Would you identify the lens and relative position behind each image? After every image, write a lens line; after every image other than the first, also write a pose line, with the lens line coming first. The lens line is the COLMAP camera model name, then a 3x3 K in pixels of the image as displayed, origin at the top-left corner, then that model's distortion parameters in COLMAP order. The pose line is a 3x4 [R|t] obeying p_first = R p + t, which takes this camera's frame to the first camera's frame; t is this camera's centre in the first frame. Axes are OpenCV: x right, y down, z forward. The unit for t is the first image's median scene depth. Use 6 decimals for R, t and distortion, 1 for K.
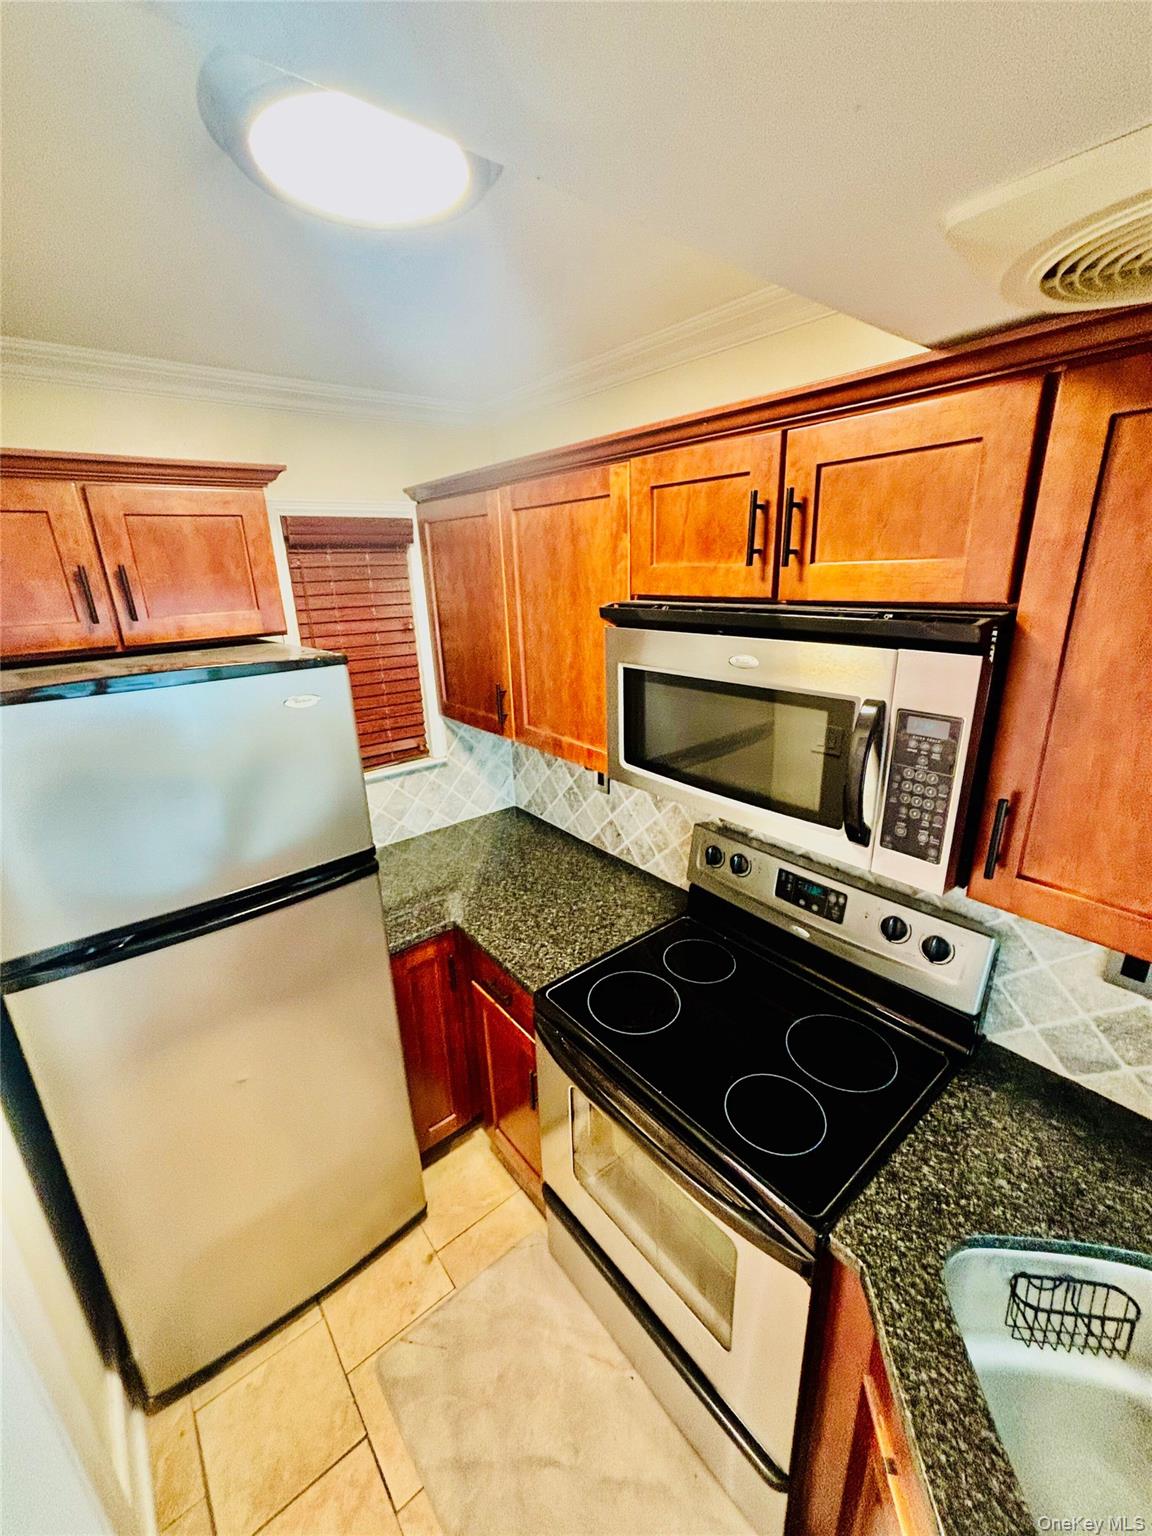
lens RADIAL K [[622.1, 0, 577.2], [0, 622.1, 763.9], [0, 0, 1]] dist [-0.003958, -0.000891]
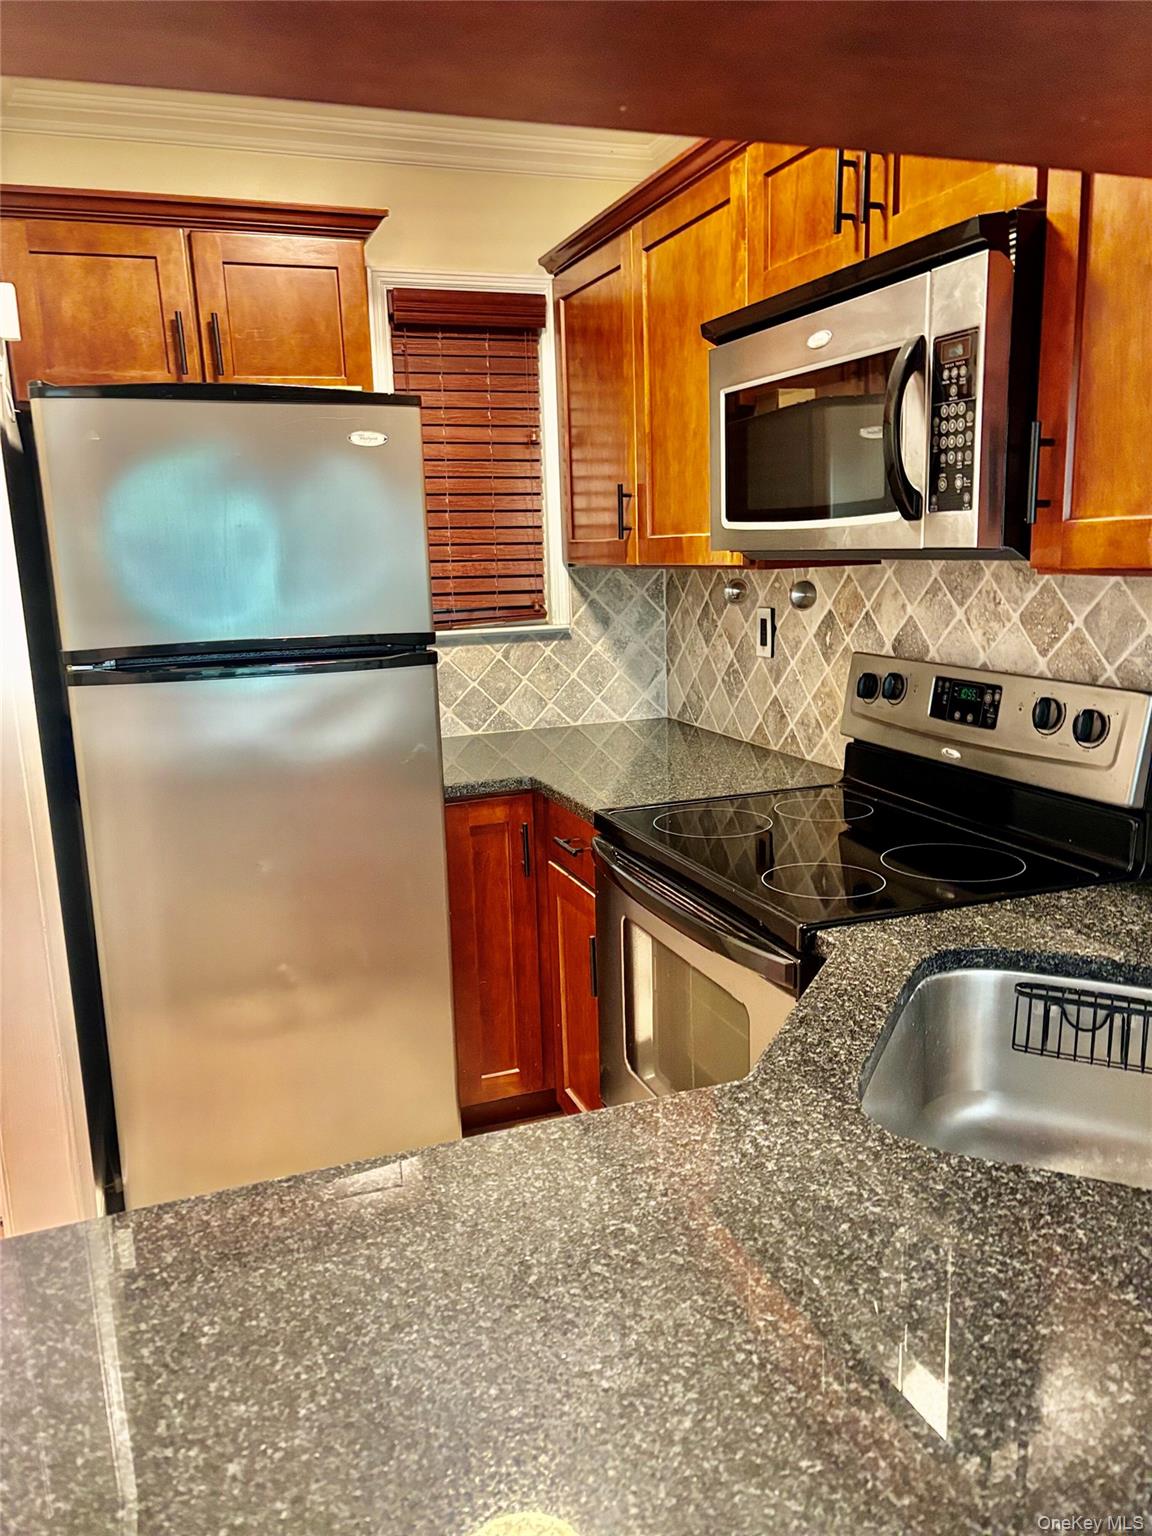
lens RADIAL K [[1171.3, 0, 572.0], [0, 1171.3, 778.0], [0, 0, 1]] dist [0.043734, -0.029438]
pose [[0.949063, 0.065629, -0.308177, 0.379928], [-0.096596, 0.991574, -0.086312, 0.479458], [0.299915, 0.111684, 0.947406, -0.459833]]
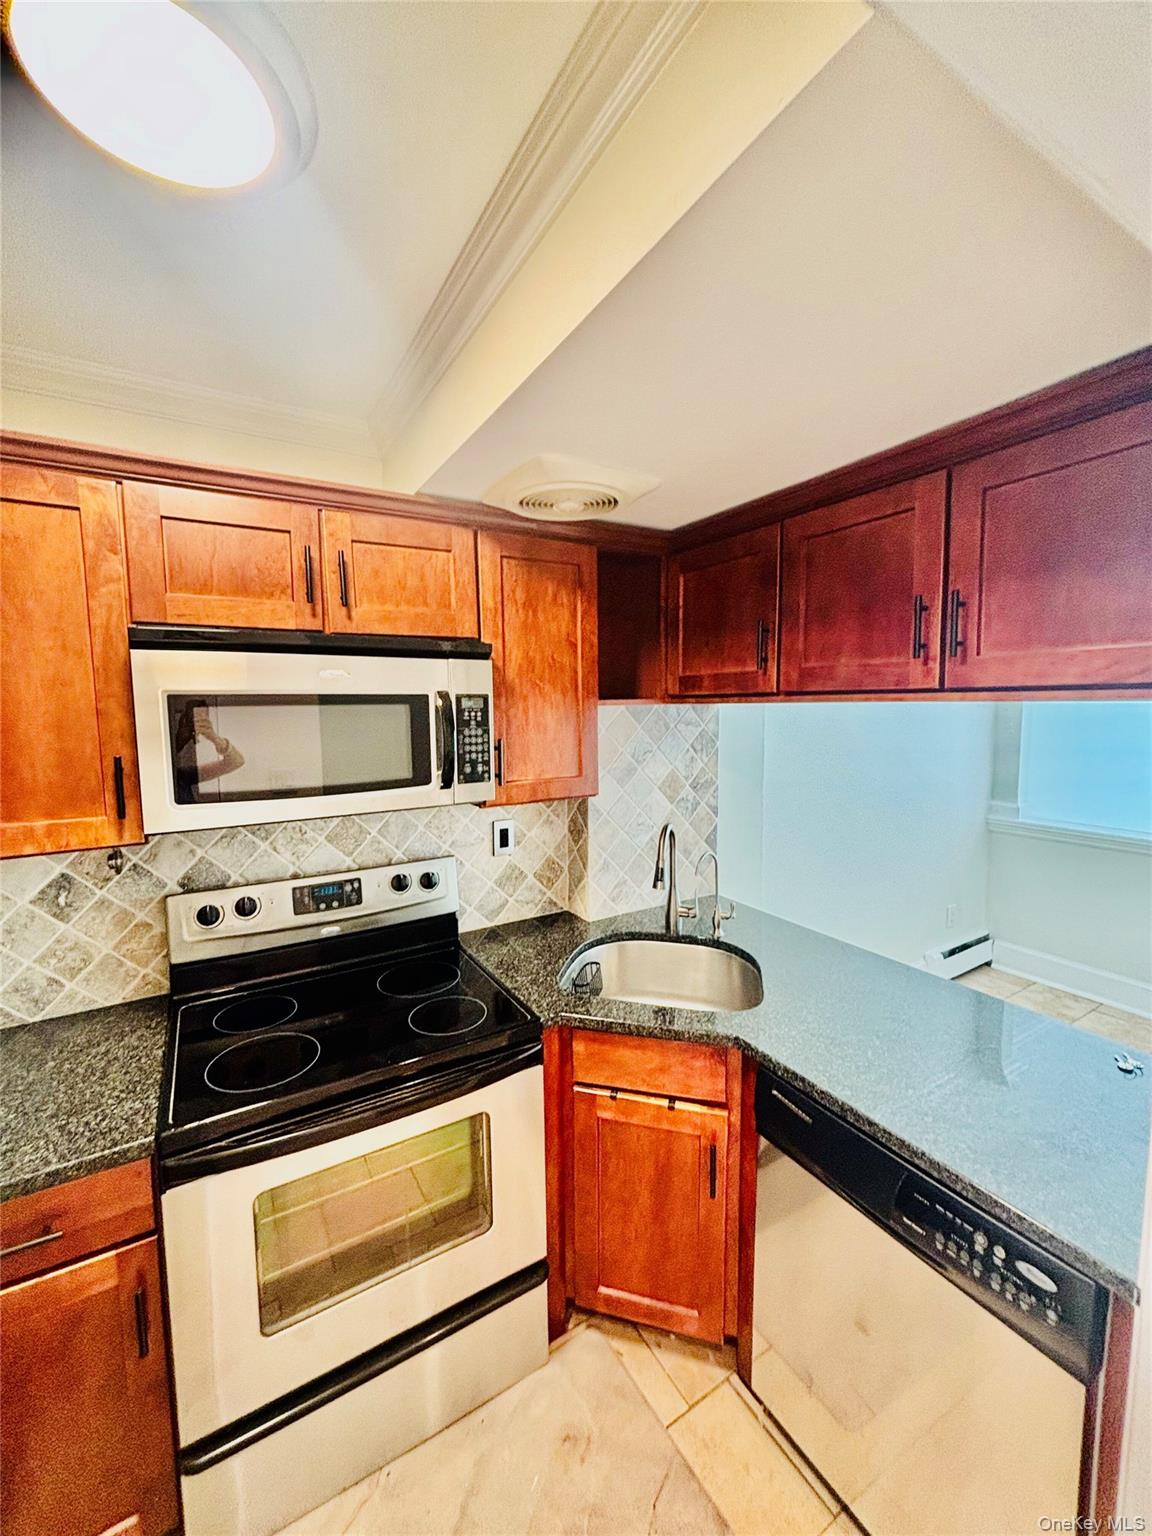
lens RADIAL K [[622.1, 0, 571.9], [0, 622.1, 771.1], [0, 0, 1]] dist [-0.003958, -0.000891]
pose [[0.140766, -0.079227, 0.986868, -0.712982], [0.312363, 0.949435, 0.031667, 0.097975], [-0.939476, 0.303803, 0.158396, 0.325761]]
